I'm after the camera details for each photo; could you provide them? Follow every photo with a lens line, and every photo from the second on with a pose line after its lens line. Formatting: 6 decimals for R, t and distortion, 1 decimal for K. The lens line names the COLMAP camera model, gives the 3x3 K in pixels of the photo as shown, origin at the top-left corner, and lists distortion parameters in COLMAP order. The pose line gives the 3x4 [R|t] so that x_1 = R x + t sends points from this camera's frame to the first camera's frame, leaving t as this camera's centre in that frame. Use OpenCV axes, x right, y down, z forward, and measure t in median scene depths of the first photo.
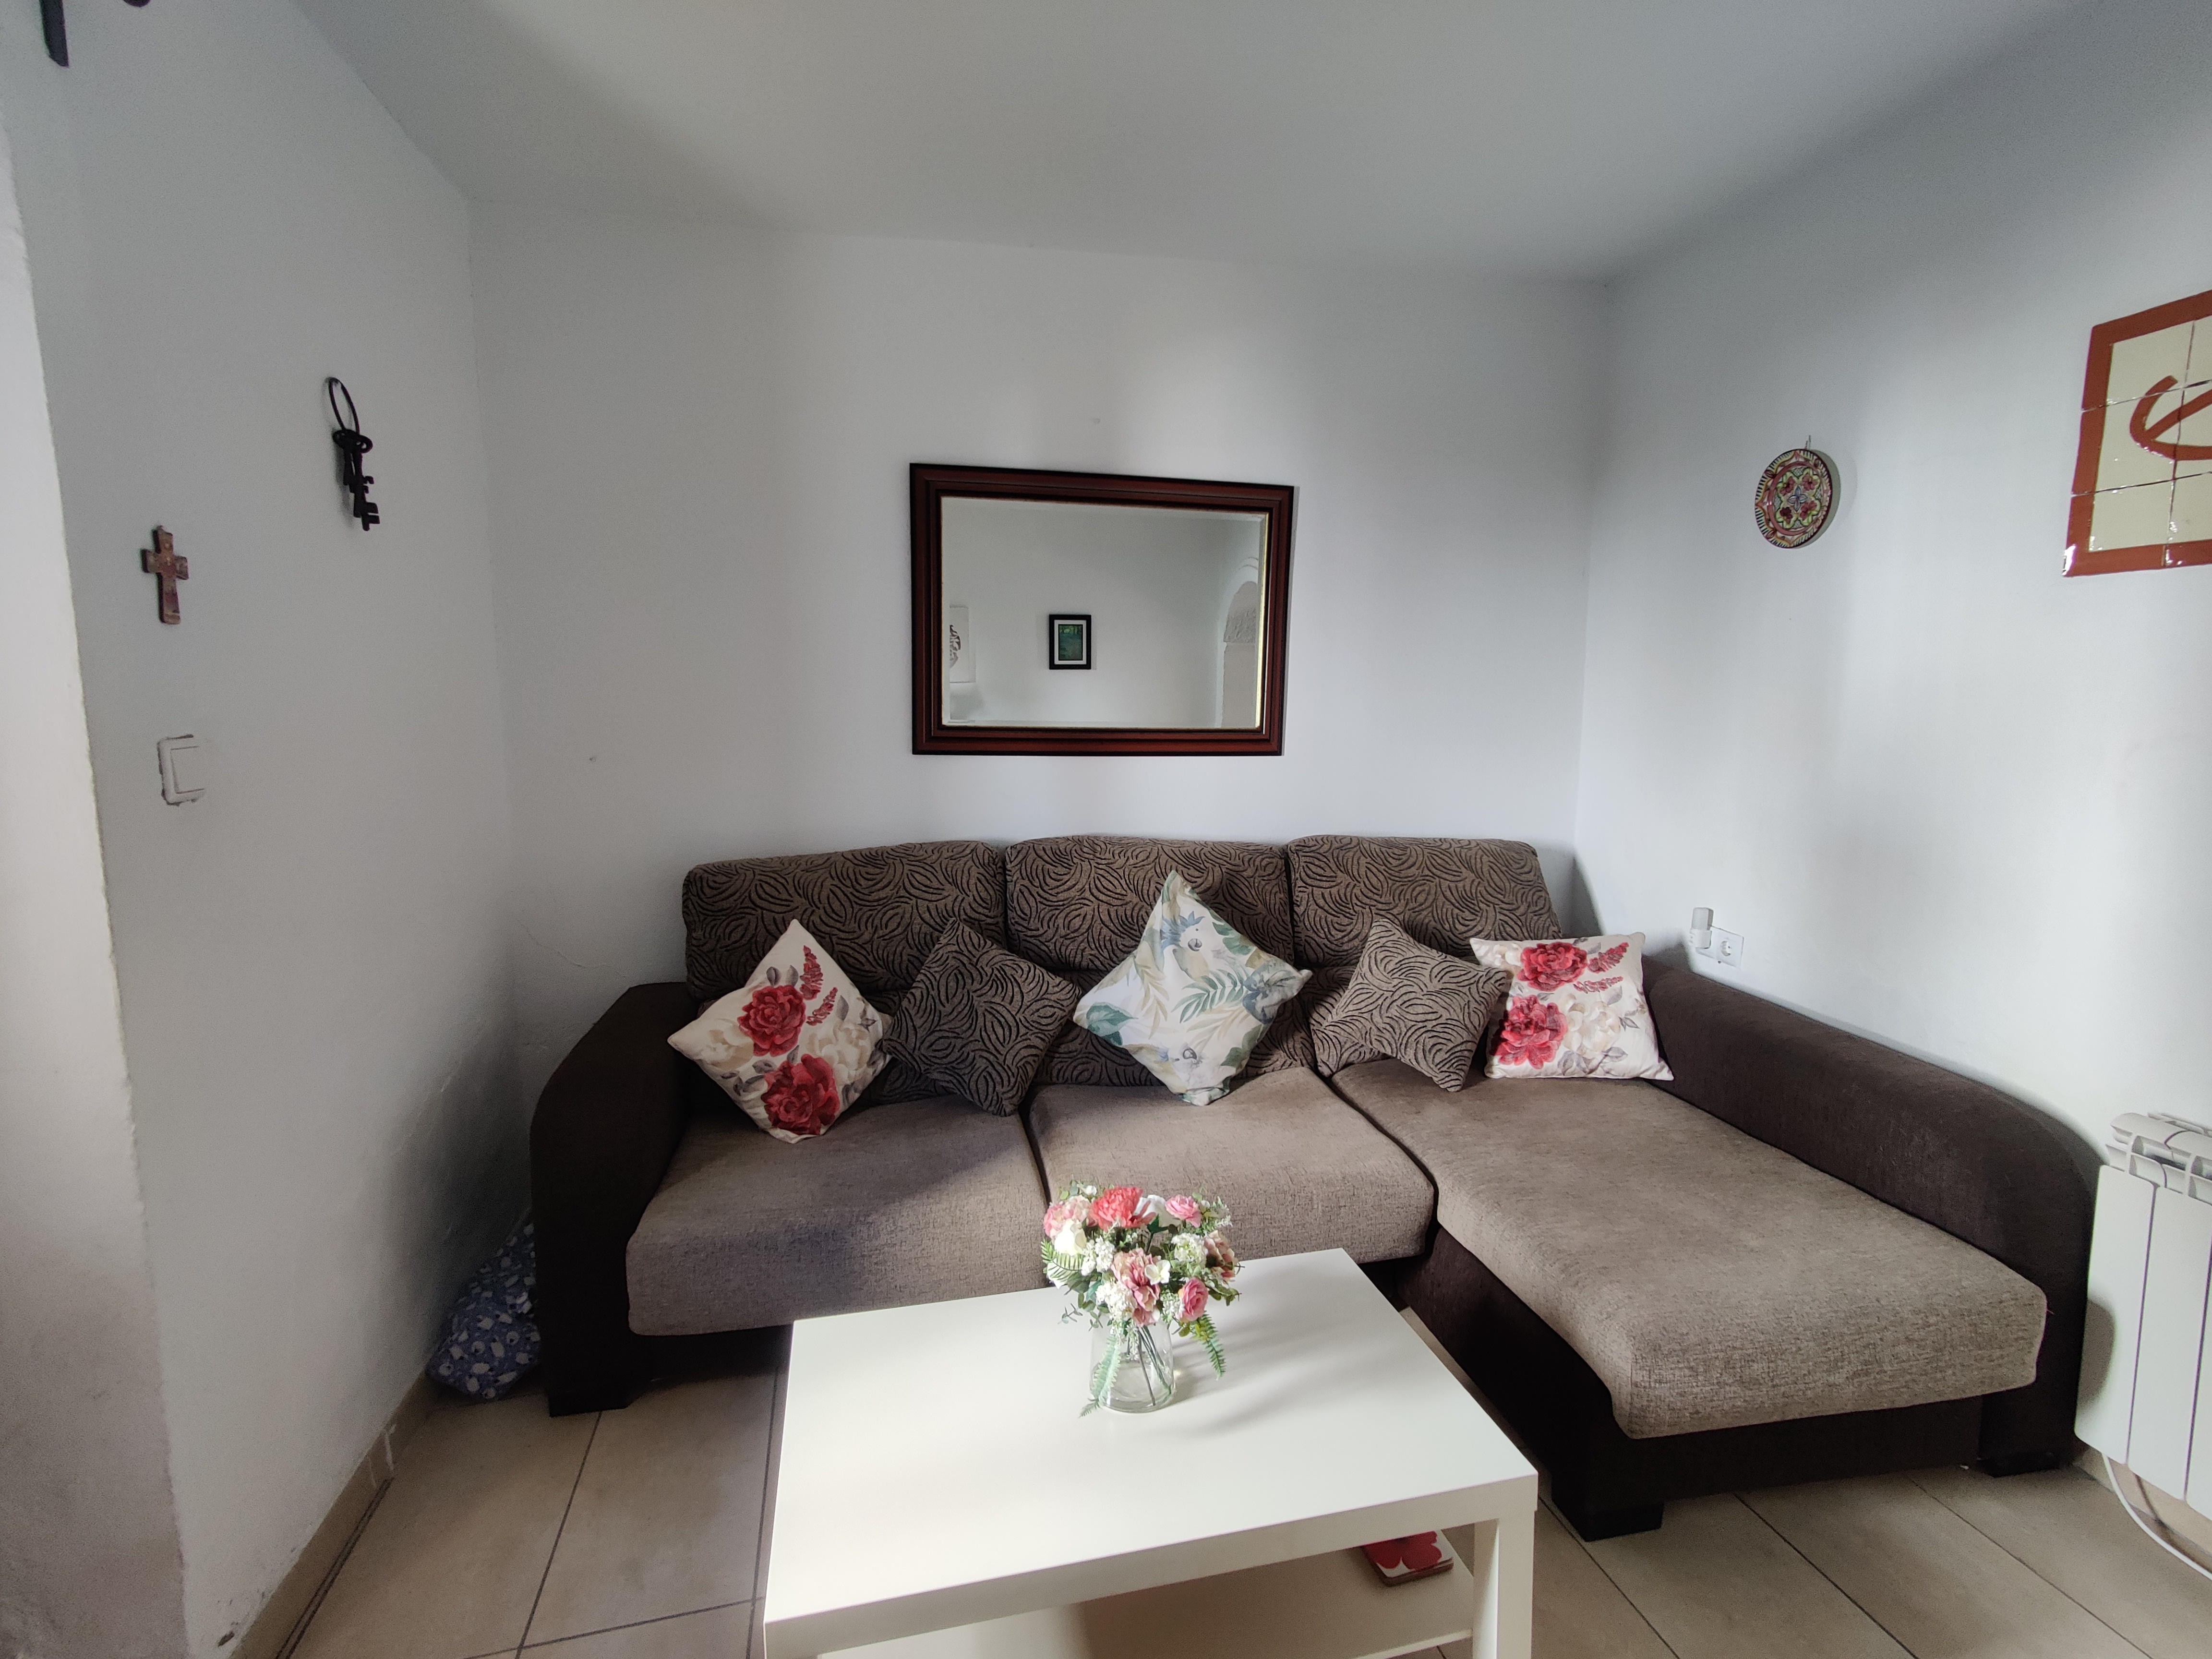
lens RADIAL K [[1086.4, 0, 1105.6], [0, 1086.4, 834.6], [0, 0, 1]] dist [-0.000555, -0.000226]
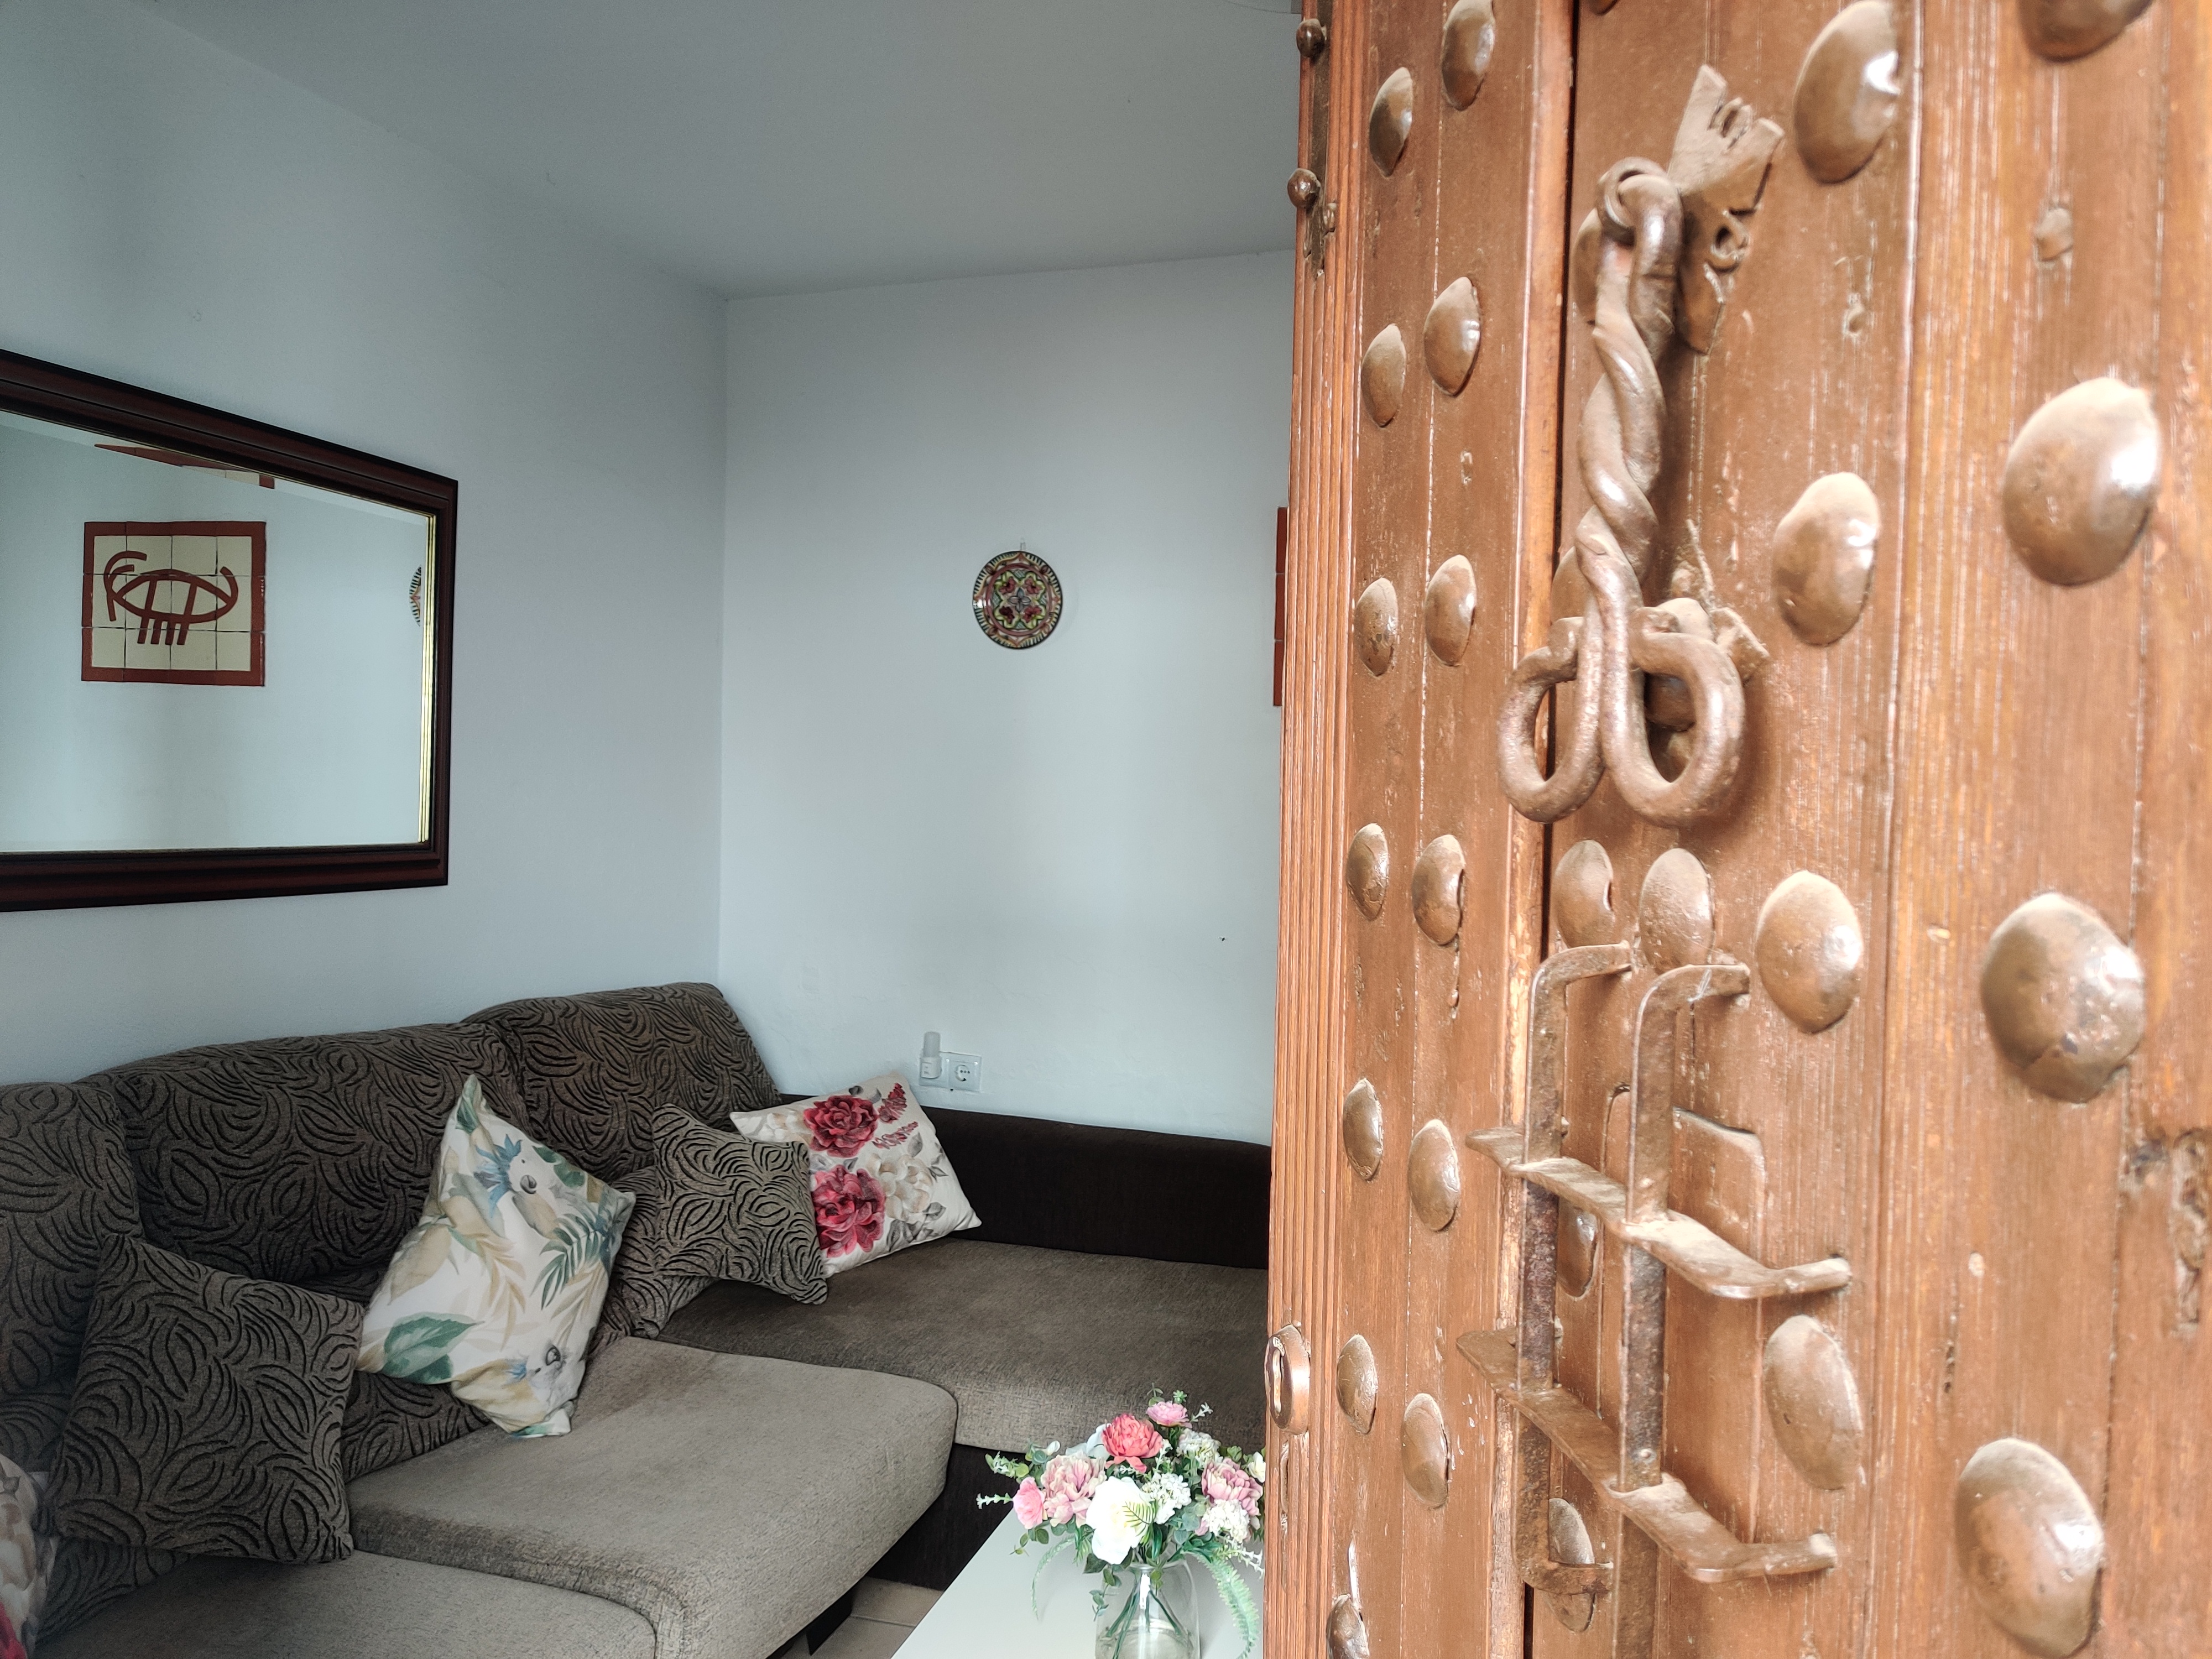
lens RADIAL K [[1705.5, 0, 1103.3], [0, 1705.5, 824.0], [0, 0, 1]] dist [0.004249, -0.015925]
pose [[0.470461, -0.015264, 0.882289, -0.644526], [0.093820, 0.995048, -0.032813, -0.045858], [-0.877419, 0.098213, 0.469563, 0.209507]]
